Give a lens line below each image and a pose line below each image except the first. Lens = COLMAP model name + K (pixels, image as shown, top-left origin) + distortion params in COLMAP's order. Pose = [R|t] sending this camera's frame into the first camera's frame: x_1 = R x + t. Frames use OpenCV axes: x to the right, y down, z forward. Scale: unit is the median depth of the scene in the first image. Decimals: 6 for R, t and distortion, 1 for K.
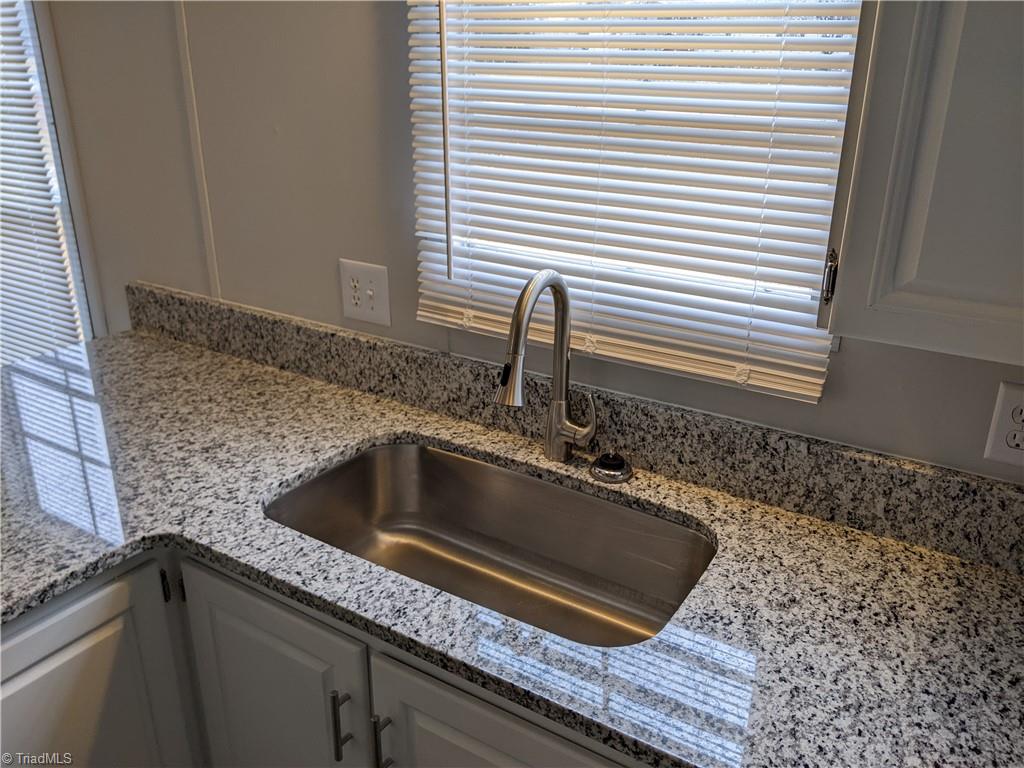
lens RADIAL K [[817.3, 0, 514.7], [0, 817.3, 382.7], [0, 0, 1]] dist [0.076391, -0.120543]
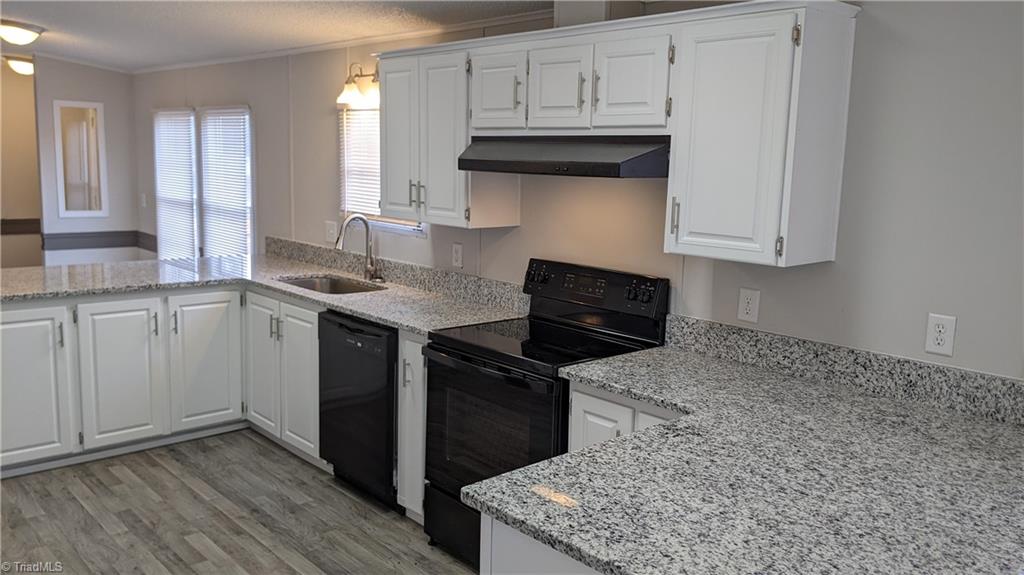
lens RADIAL K [[828.0, 0, 479.1], [0, 828.0, 308.8], [0, 0, 1]] dist [0.056450, -0.112568]
pose [[0.949895, 0.057683, -0.307200, 1.525840], [-0.116063, 0.977649, -0.175305, 0.752468], [0.290221, 0.202176, 0.935359, -1.867756]]
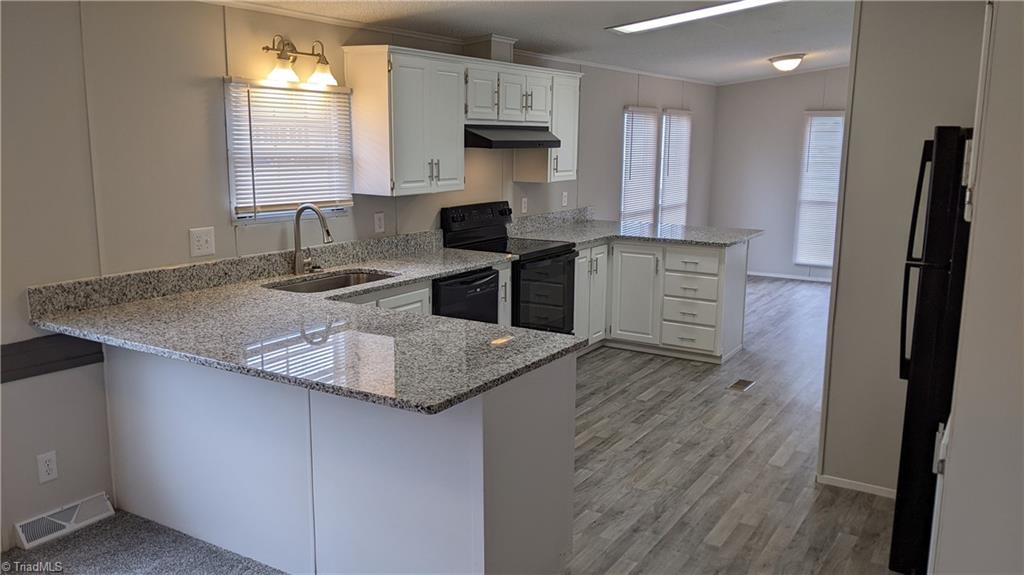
lens RADIAL K [[828.0, 0, 507.2], [0, 828.0, 289.9], [0, 0, 1]] dist [0.056450, -0.112568]
pose [[0.023349, -0.198128, 0.979898, -2.936411], [0.363924, 0.914600, 0.176254, -0.110801], [-0.931136, 0.352493, 0.093459, 0.129755]]
